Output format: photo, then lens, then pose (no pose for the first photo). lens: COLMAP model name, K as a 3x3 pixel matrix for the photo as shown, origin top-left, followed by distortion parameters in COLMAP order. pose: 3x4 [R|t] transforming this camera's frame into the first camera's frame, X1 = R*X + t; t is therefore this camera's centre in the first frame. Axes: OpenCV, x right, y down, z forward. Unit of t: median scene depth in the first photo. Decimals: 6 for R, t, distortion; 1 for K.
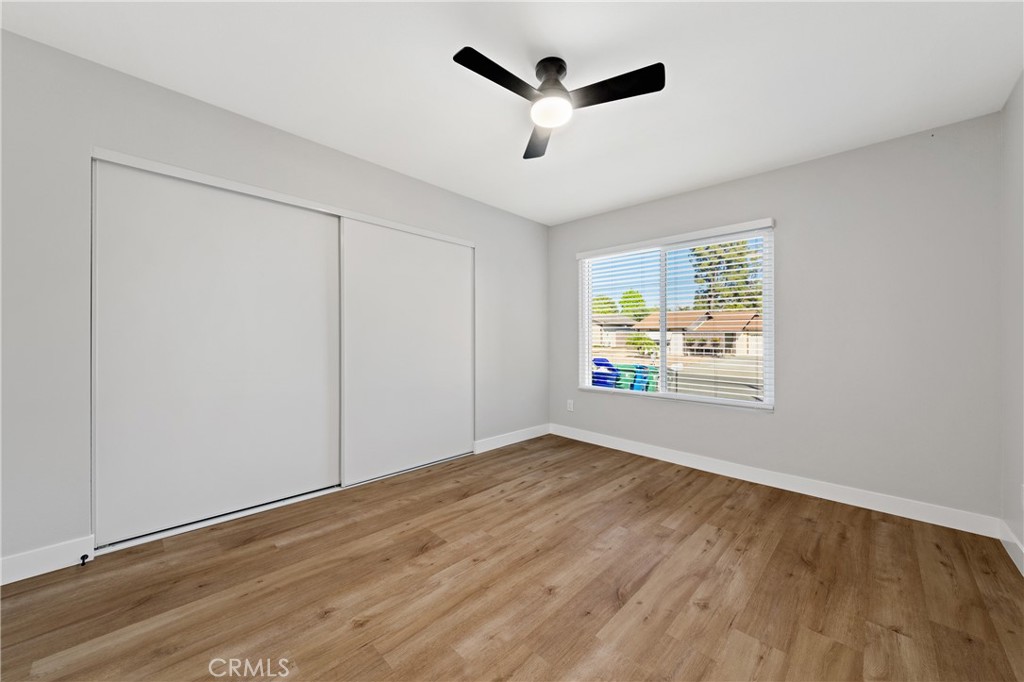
lens RADIAL K [[377.5, 0, 509.6], [0, 377.5, 336.7], [0, 0, 1]] dist [-0.001125, -0.001455]
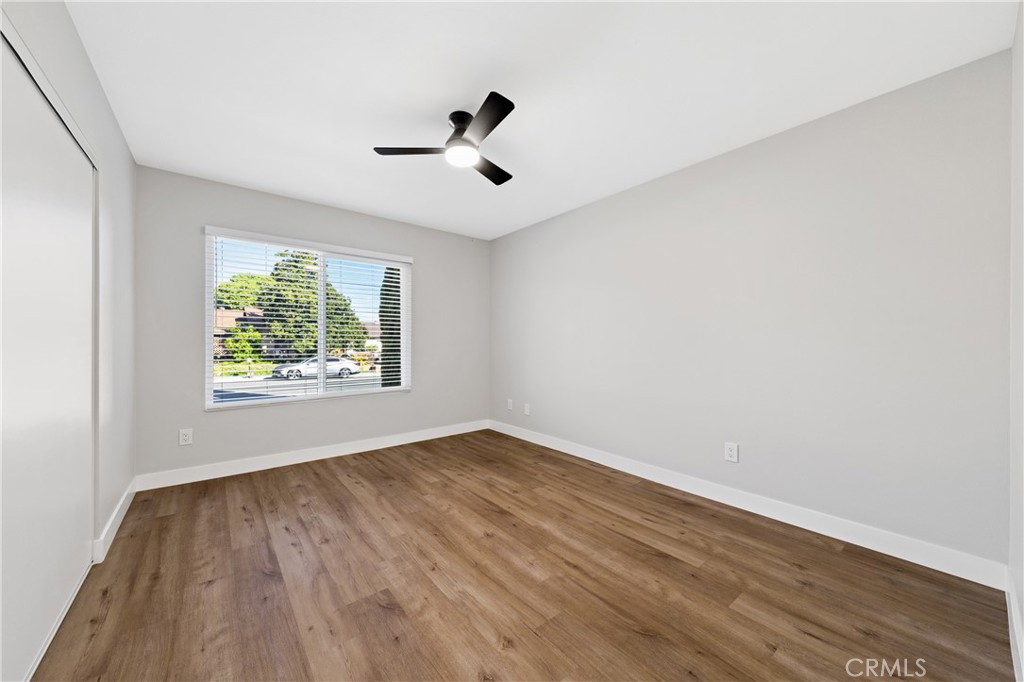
lens RADIAL K [[377.5, 0, 503.8], [0, 377.5, 334.7], [0, 0, 1]] dist [-0.001125, -0.001455]
pose [[0.129836, 0.000399, 0.991535, -0.849791], [0.005633, 0.999983, -0.001140, -0.018470], [-0.991520, 0.005733, 0.129831, 0.550977]]
